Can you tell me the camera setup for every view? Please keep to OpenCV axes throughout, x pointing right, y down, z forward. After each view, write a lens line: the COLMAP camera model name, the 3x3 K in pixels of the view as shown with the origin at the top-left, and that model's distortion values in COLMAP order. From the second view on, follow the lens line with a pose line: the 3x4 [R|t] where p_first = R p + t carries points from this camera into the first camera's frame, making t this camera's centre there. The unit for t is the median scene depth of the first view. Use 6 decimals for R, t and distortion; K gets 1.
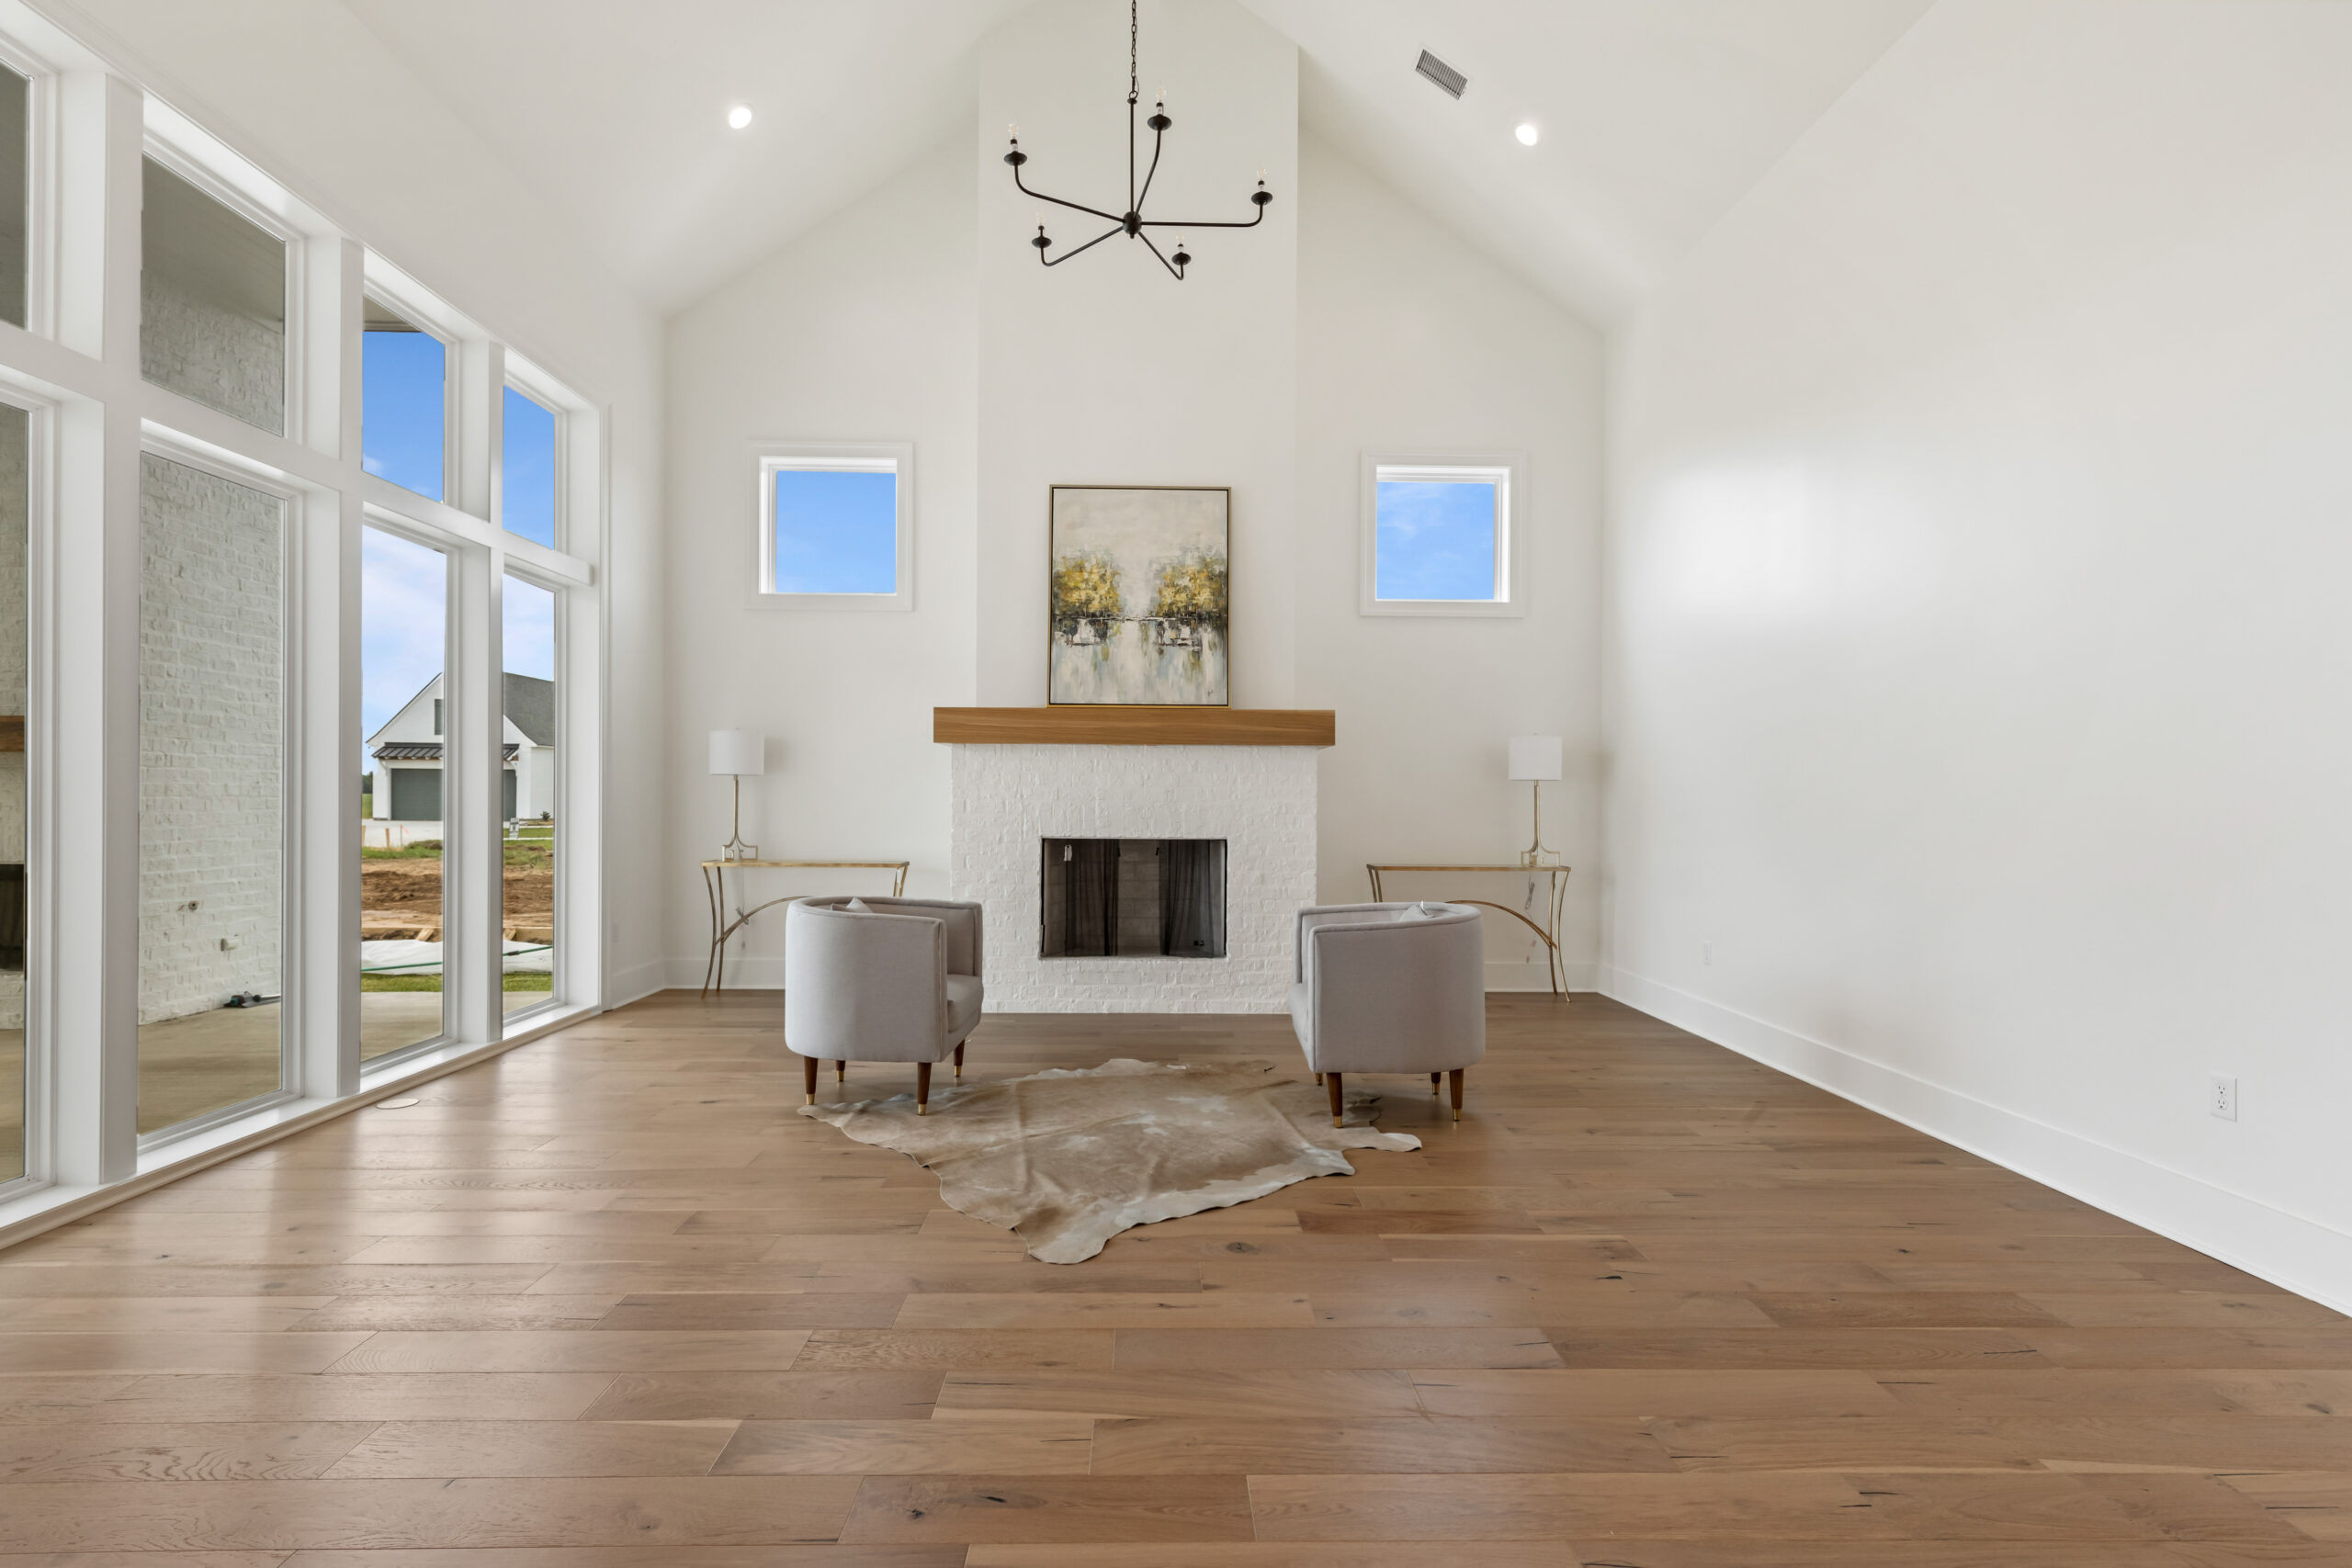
lens RADIAL K [[1126.0, 0, 1171.1], [0, 1126.0, 800.1], [0, 0, 1]] dist [0.008784, 0.000199]
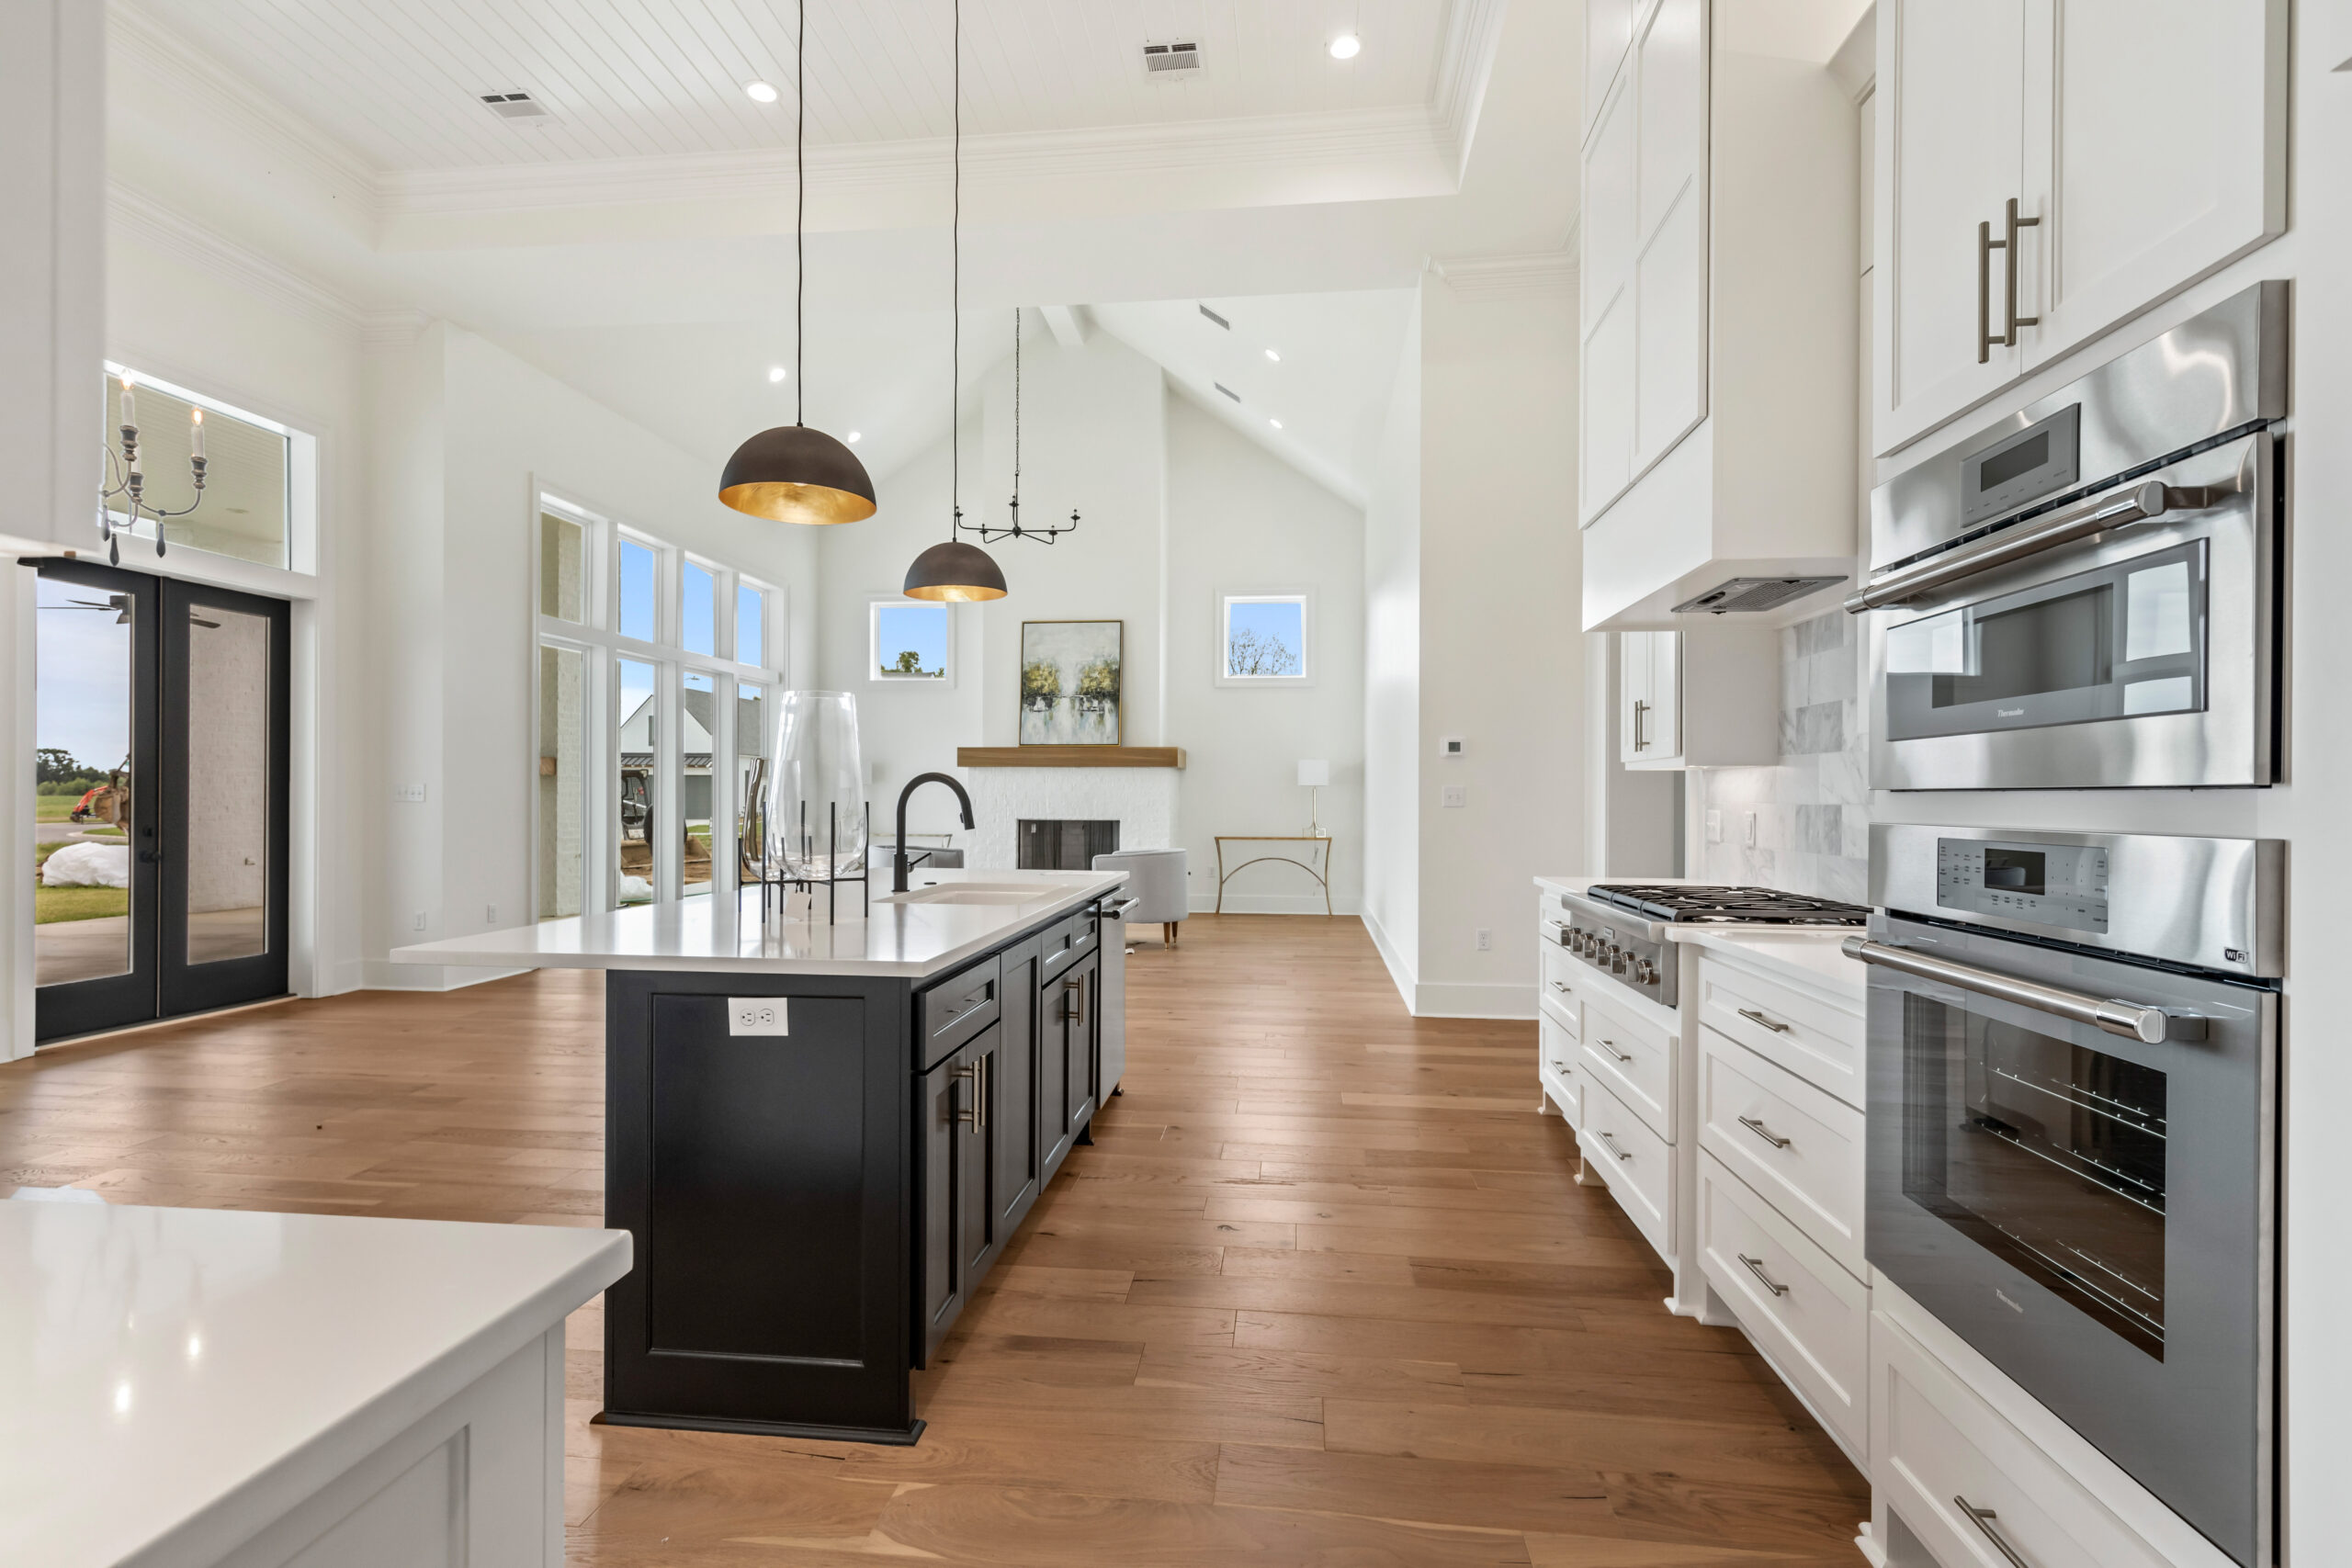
lens RADIAL K [[1123.8, 0, 1165.7], [0, 1123.8, 794.6], [0, 0, 1]] dist [0.007105, -0.000246]
pose [[0.990619, -0.003511, -0.136606, 0.362275], [0.002884, 0.999984, -0.004784, 0.003086], [0.136620, 0.004345, 0.990614, -0.733823]]
